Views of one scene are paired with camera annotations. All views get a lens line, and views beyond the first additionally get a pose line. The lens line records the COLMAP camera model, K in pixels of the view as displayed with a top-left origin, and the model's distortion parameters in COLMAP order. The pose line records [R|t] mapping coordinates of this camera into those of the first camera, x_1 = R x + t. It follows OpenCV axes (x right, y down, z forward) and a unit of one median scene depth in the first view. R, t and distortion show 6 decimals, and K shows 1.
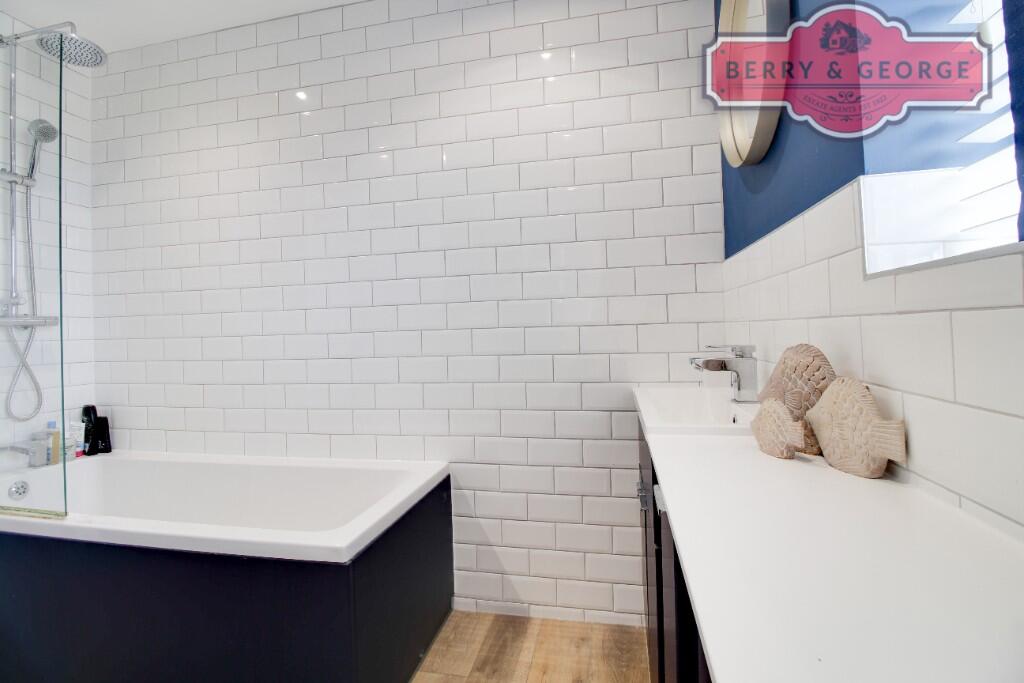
lens RADIAL K [[474.7, 0, 515.4], [0, 474.7, 325.8], [0, 0, 1]] dist [-0.005210, -0.000685]
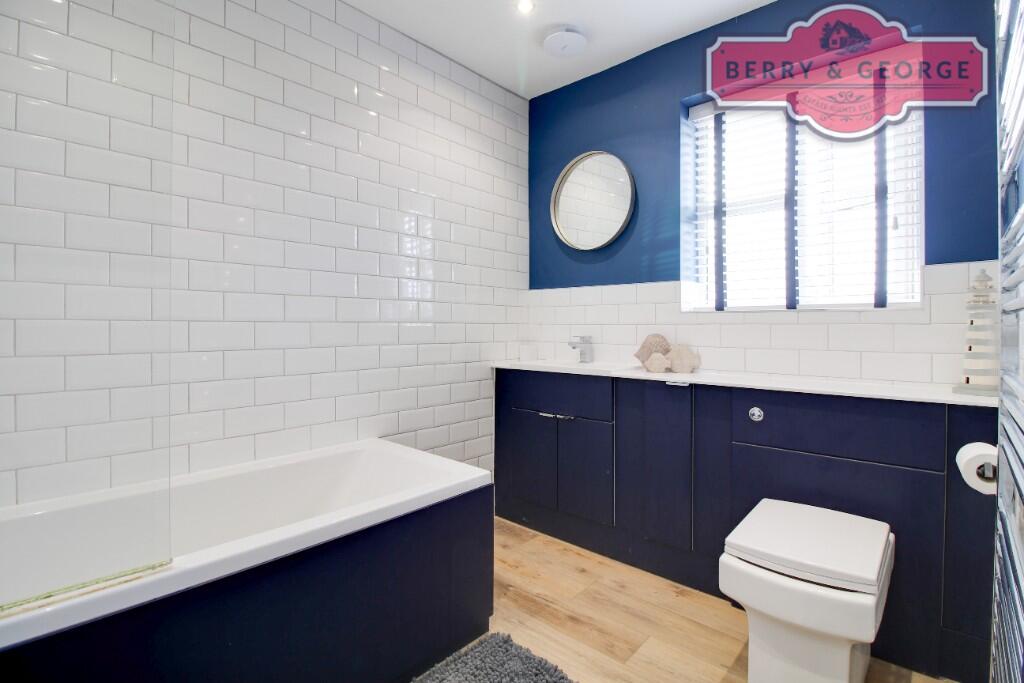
lens RADIAL K [[474.7, 0, 520.2], [0, 474.7, 333.7], [0, 0, 1]] dist [-0.005210, -0.000685]
pose [[0.495796, 0.013552, 0.868334, -1.028519], [-0.025334, 0.999678, -0.001136, 0.028977], [-0.868070, -0.021435, 0.495979, 0.135548]]
